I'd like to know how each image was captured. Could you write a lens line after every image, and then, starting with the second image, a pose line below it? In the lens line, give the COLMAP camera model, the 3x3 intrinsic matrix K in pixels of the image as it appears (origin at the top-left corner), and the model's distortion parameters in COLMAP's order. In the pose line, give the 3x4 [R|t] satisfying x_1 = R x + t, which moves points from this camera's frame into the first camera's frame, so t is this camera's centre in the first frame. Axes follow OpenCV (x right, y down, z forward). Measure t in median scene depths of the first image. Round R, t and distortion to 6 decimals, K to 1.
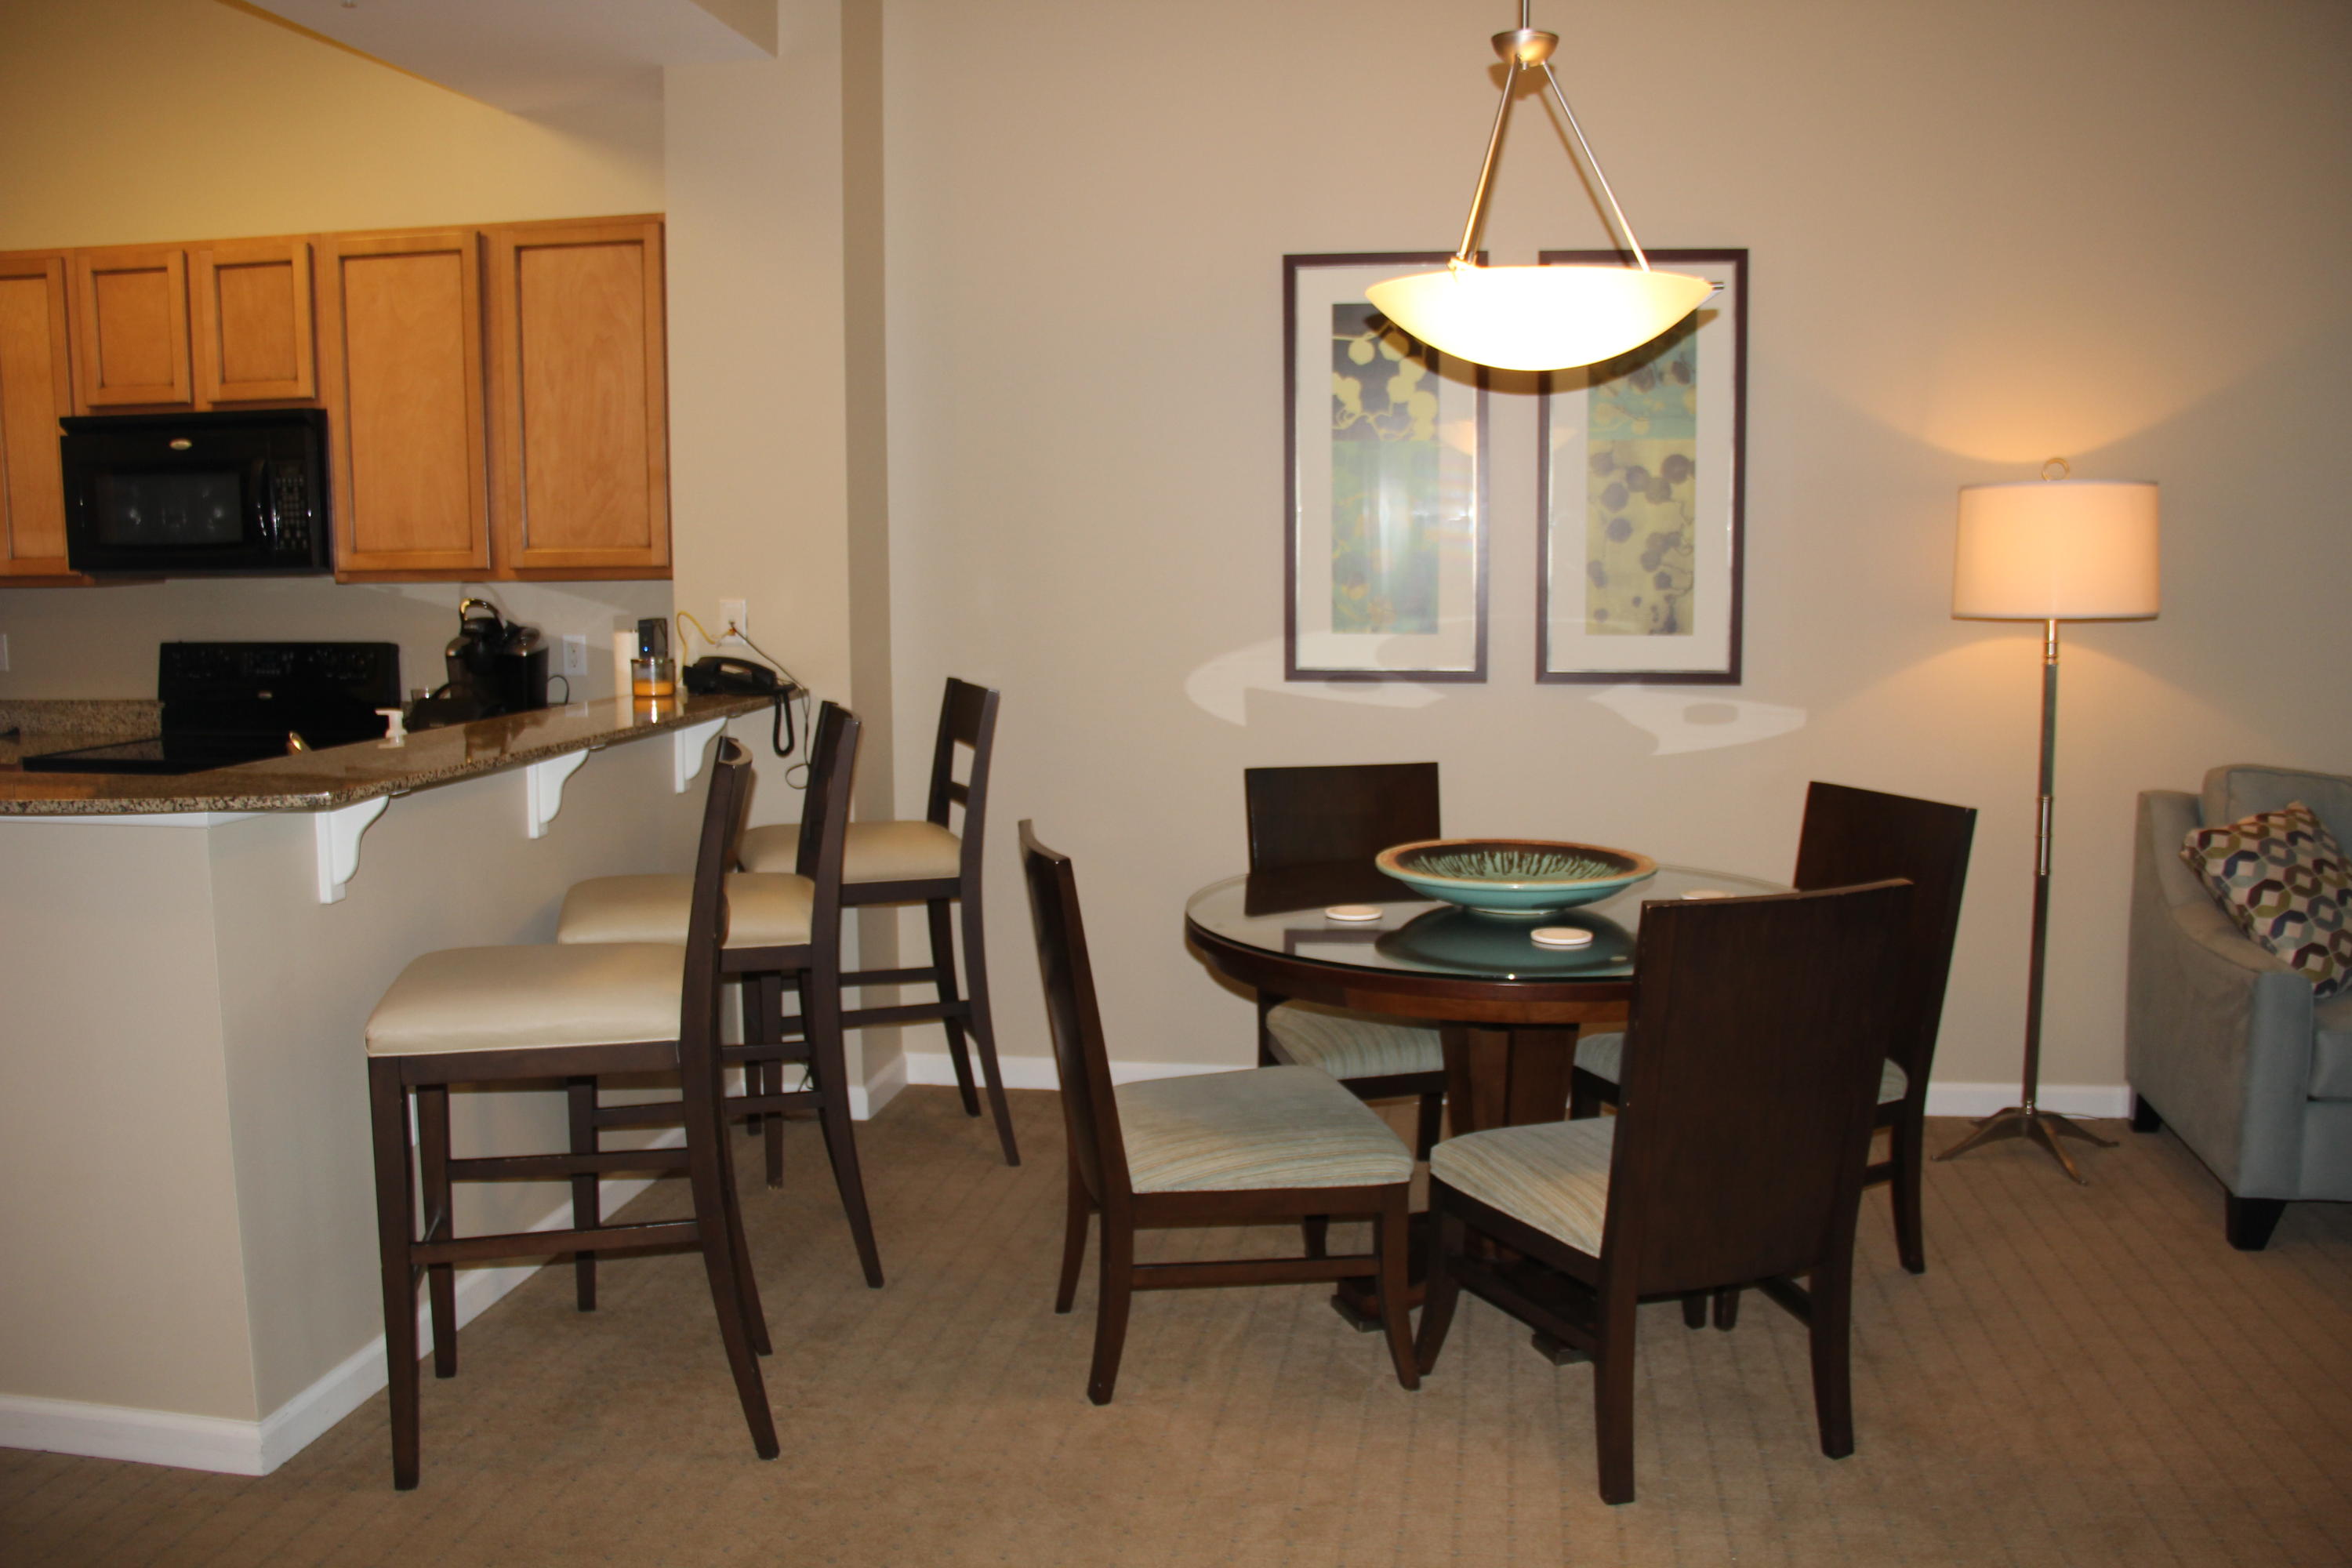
lens RADIAL K [[1937.4, 0, 1157.8], [0, 1937.4, 762.2], [0, 0, 1]] dist [-0.159511, 0.104674]
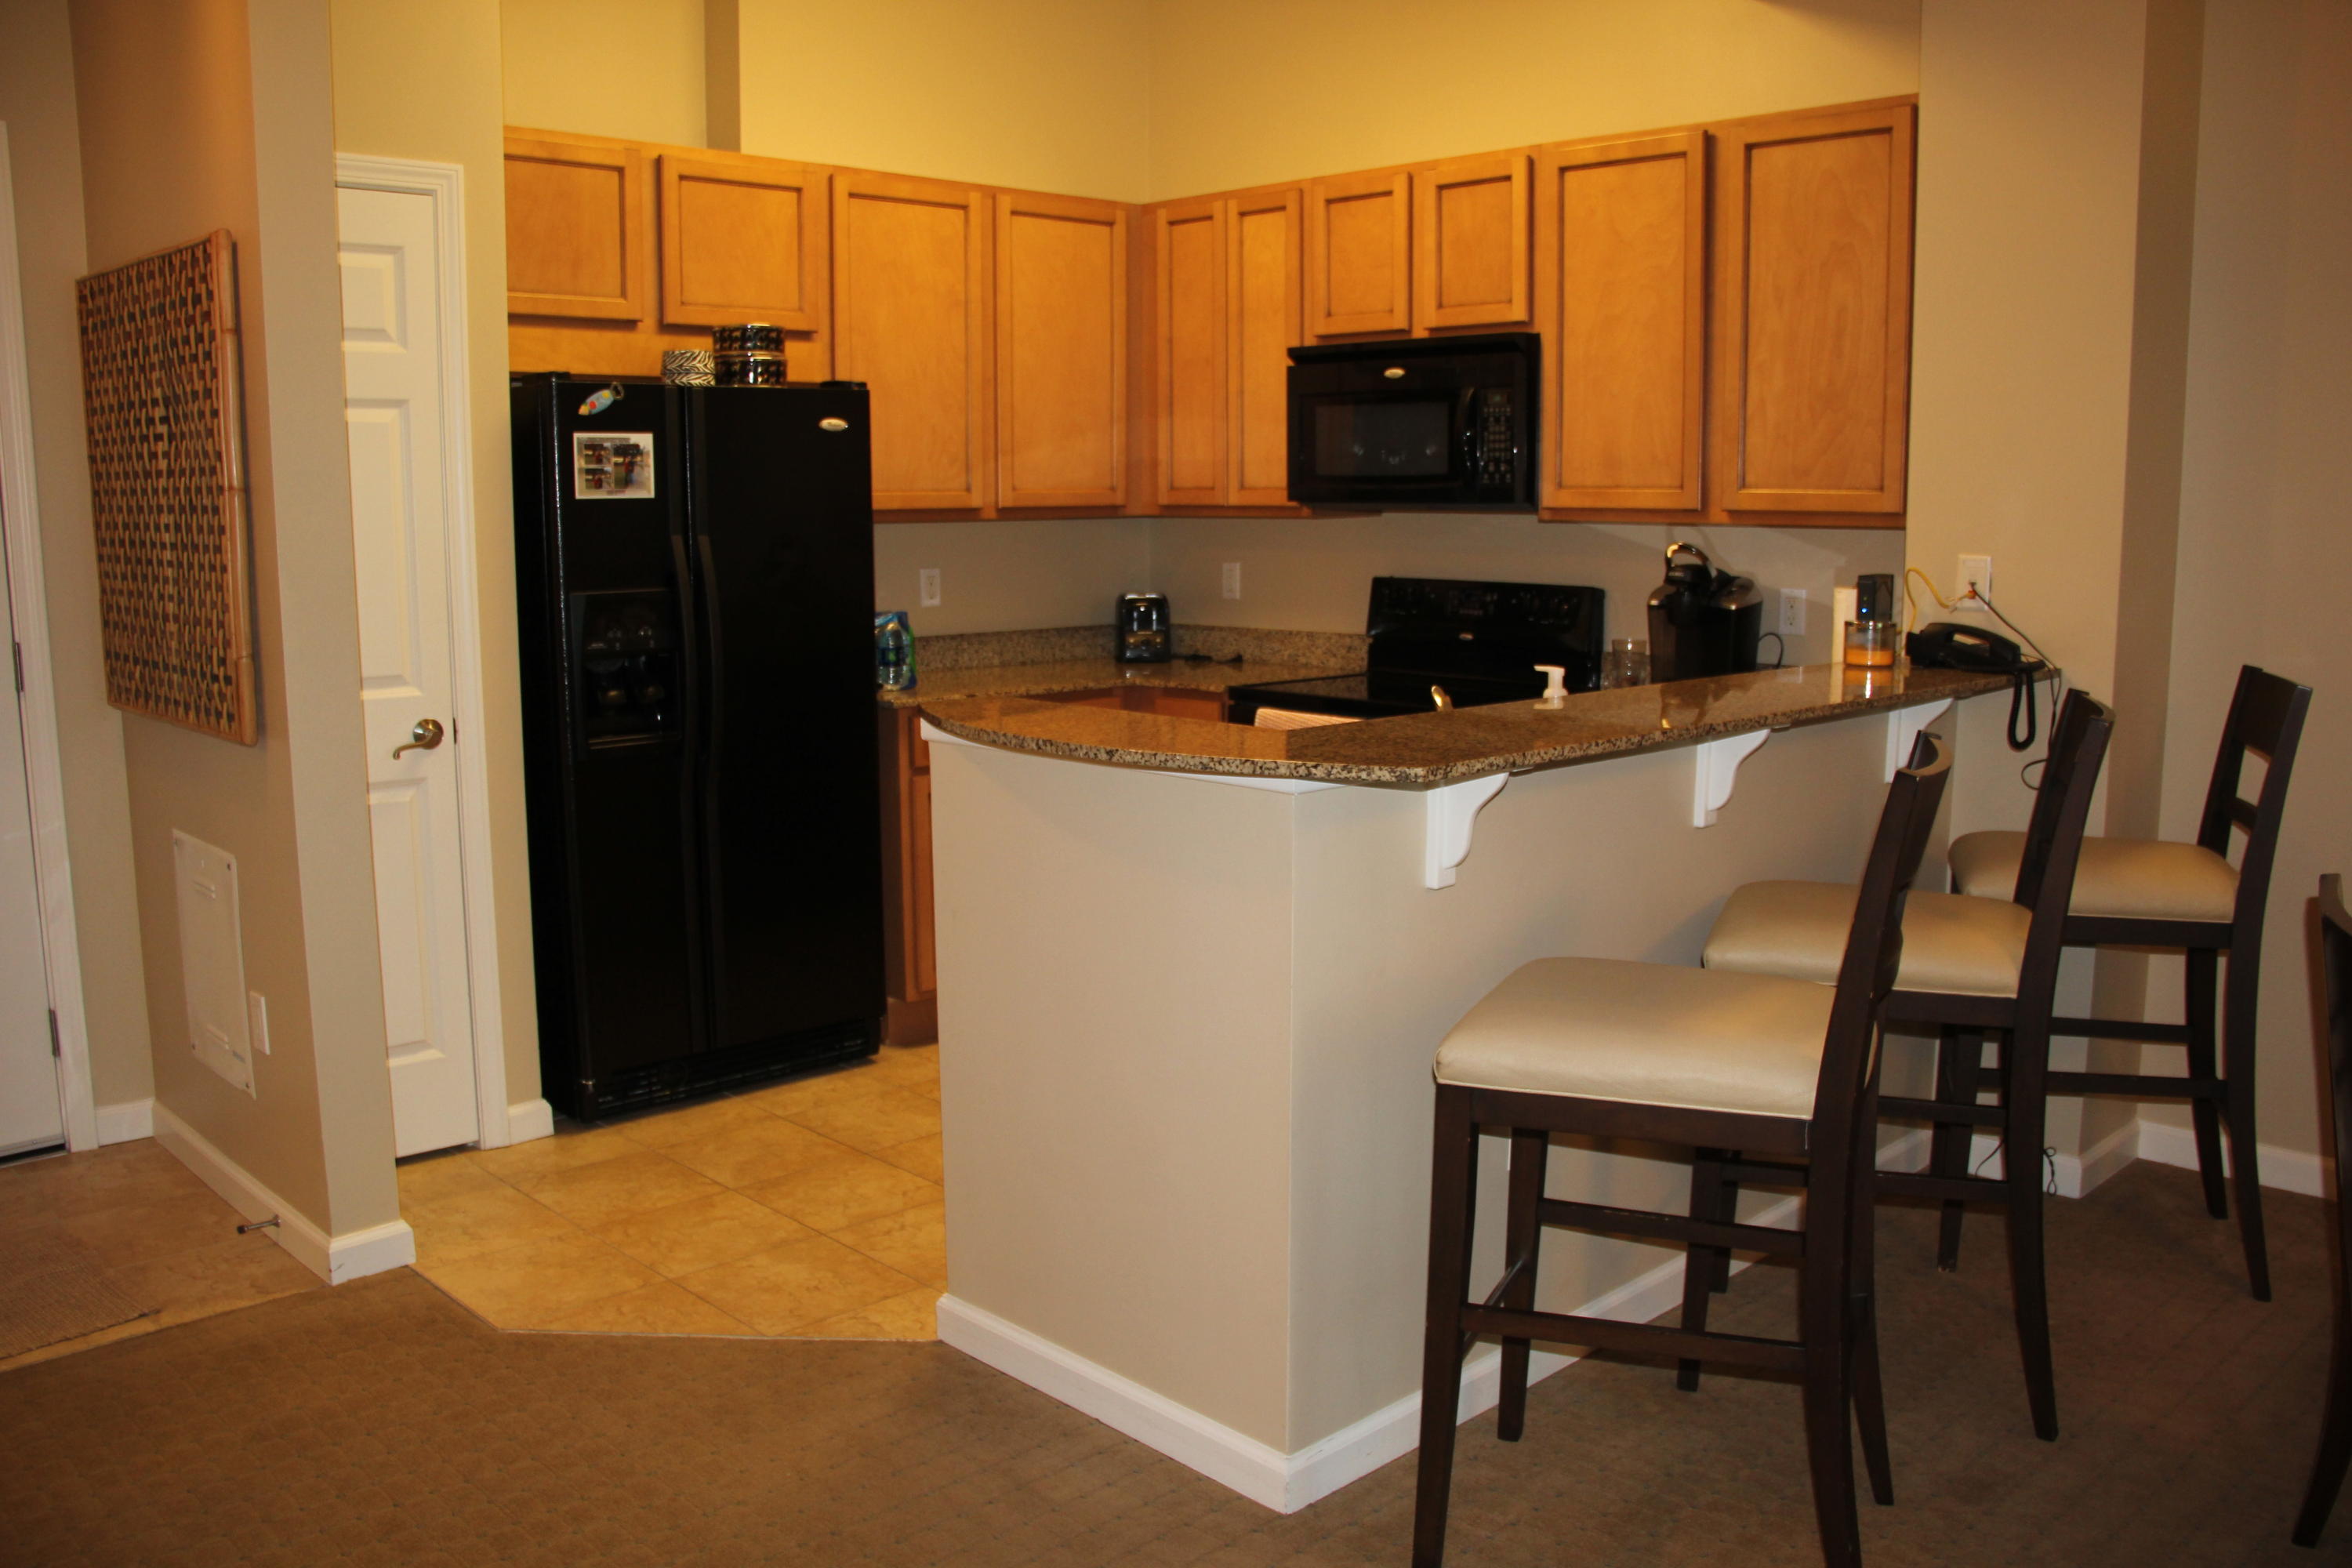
lens RADIAL K [[1937.4, 0, 1199.1], [0, 1937.4, 806.8], [0, 0, 1]] dist [-0.159511, 0.104674]
pose [[0.809487, 0.097480, -0.578989, -0.008947], [-0.067538, 0.995035, 0.073100, -0.013781], [0.583240, -0.020070, 0.812052, 0.138445]]
